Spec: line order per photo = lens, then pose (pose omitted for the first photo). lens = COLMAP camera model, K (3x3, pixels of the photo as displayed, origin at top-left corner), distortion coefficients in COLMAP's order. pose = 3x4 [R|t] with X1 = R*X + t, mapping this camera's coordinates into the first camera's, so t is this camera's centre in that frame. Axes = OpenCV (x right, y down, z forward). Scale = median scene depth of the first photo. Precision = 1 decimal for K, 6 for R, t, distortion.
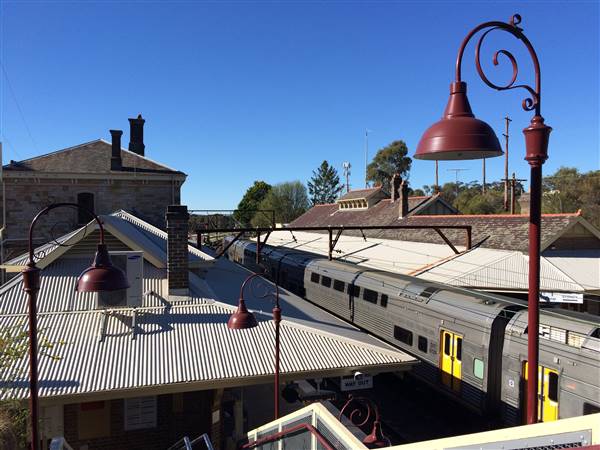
lens RADIAL K [[506.4, 0, 300.0], [0, 506.4, 225.0], [0, 0, 1]] dist [0.043348, -0.014124]
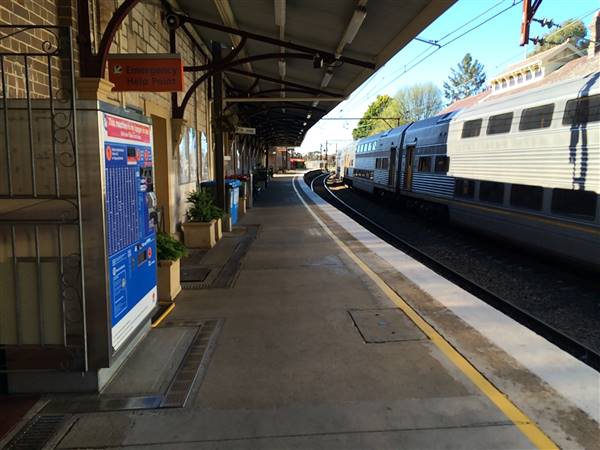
lens RADIAL K [[506.4, 0, 300.0], [0, 506.4, 225.0], [0, 0, 1]] dist [0.043348, -0.014124]
pose [[0.970229, 0.028481, -0.240510, -0.010894], [-0.002363, 0.994127, 0.108189, 0.129108], [0.242179, -0.104400, 0.964598, 0.389294]]
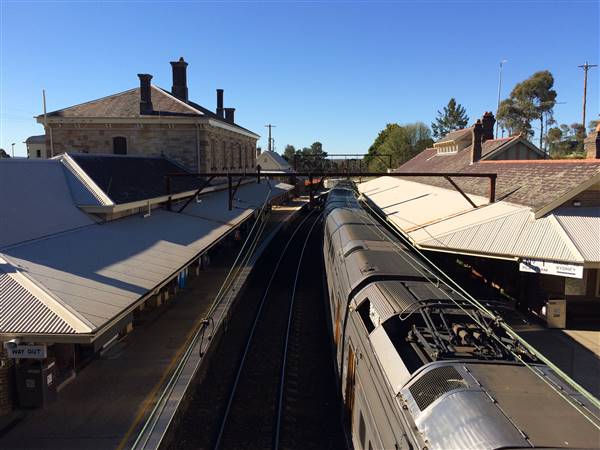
lens RADIAL K [[506.4, 0, 300.0], [0, 506.4, 225.0], [0, 0, 1]] dist [0.043348, -0.014124]
pose [[0.944750, 0.047021, -0.324402, 0.248172], [-0.011587, 0.993830, 0.110310, -0.002264], [0.327587, -0.100457, 0.939465, 0.102144]]
